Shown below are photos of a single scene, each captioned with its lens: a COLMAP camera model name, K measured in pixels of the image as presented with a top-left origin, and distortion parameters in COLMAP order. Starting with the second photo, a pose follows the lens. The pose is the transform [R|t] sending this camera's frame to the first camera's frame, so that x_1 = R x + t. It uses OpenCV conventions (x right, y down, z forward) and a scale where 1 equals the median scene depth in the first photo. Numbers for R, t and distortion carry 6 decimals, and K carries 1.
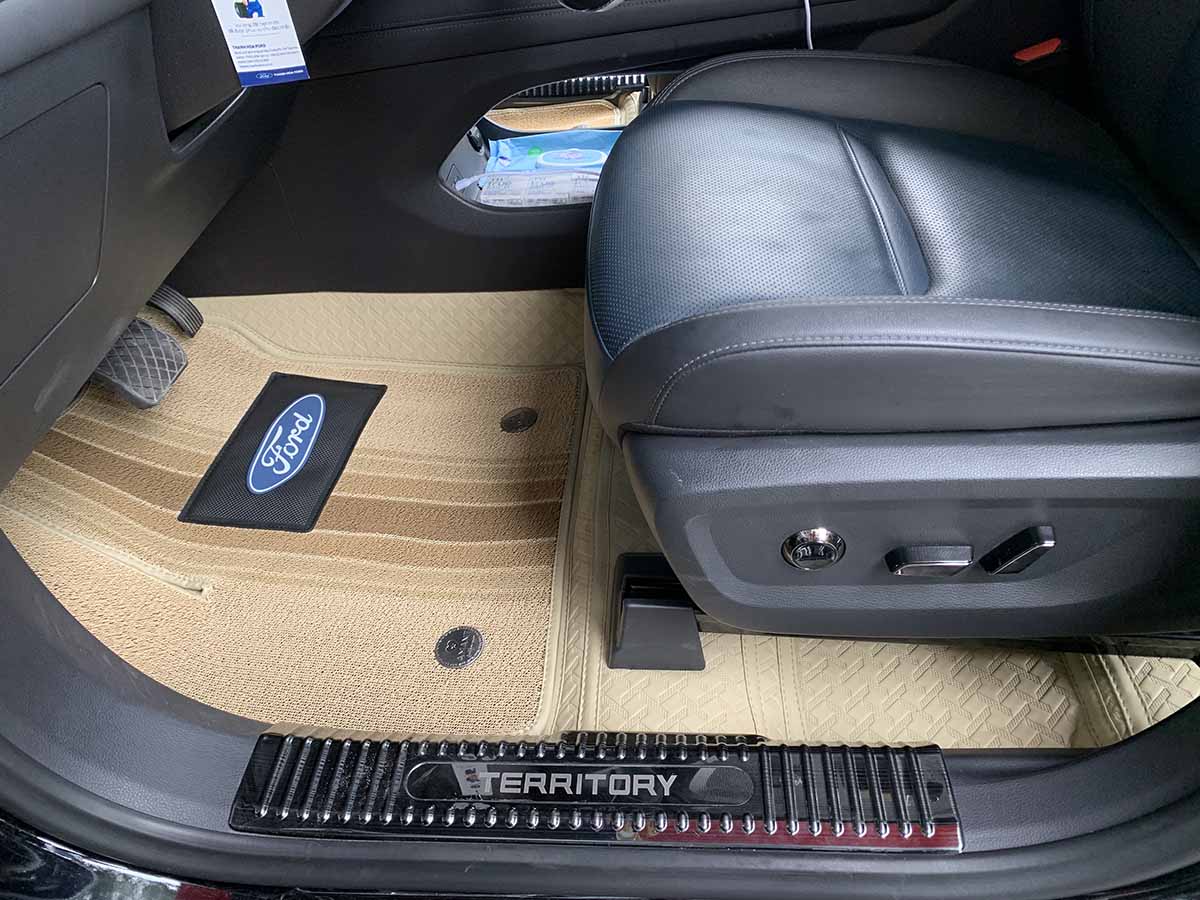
lens RADIAL K [[935.3, 0, 628.3], [0, 935.3, 449.9], [0, 0, 1]] dist [0.003050, -0.001584]
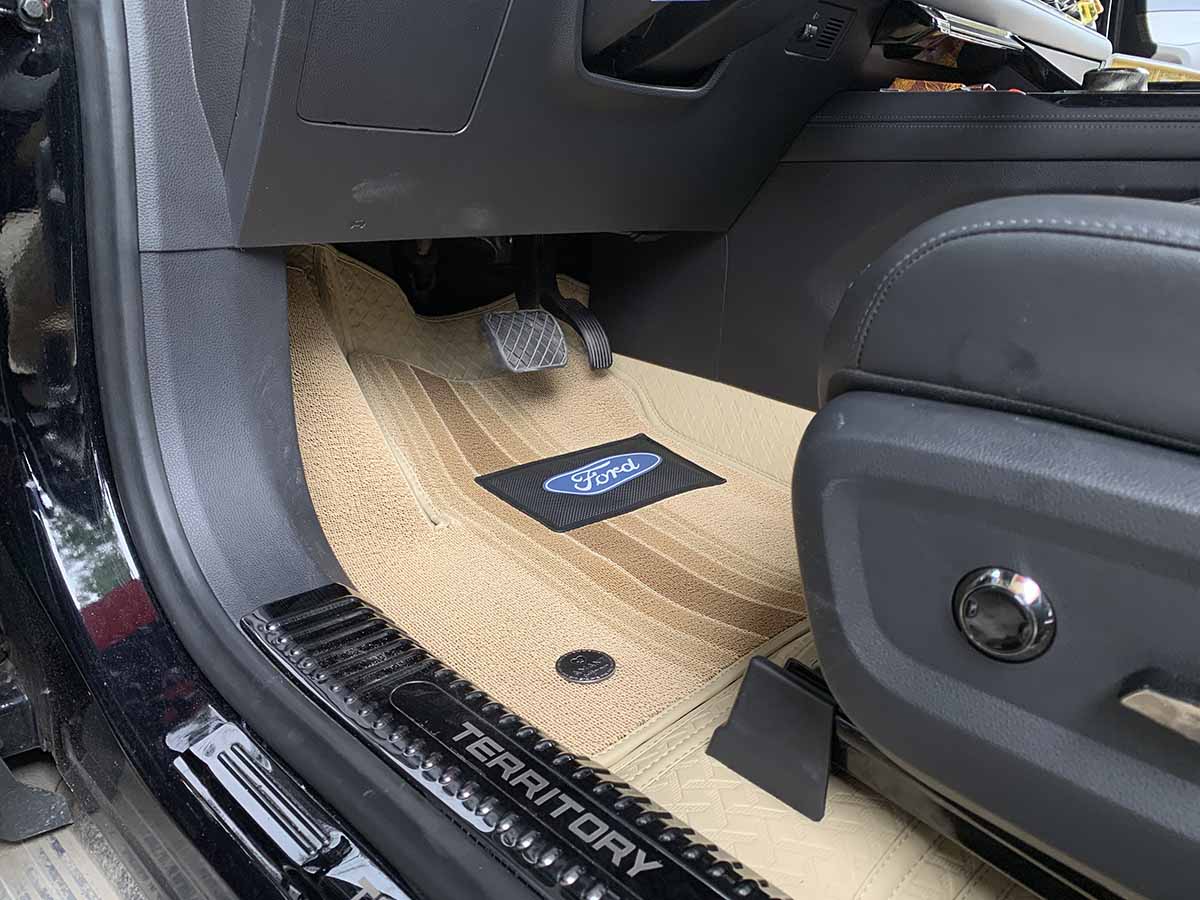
lens RADIAL K [[935.3, 0, 628.3], [0, 935.3, 449.9], [0, 0, 1]] dist [0.003050, -0.001584]
pose [[0.759111, 0.312827, -0.570868, 0.286393], [-0.505528, 0.835793, -0.214224, 0.234722], [0.410112, 0.451210, 0.792602, 0.314396]]
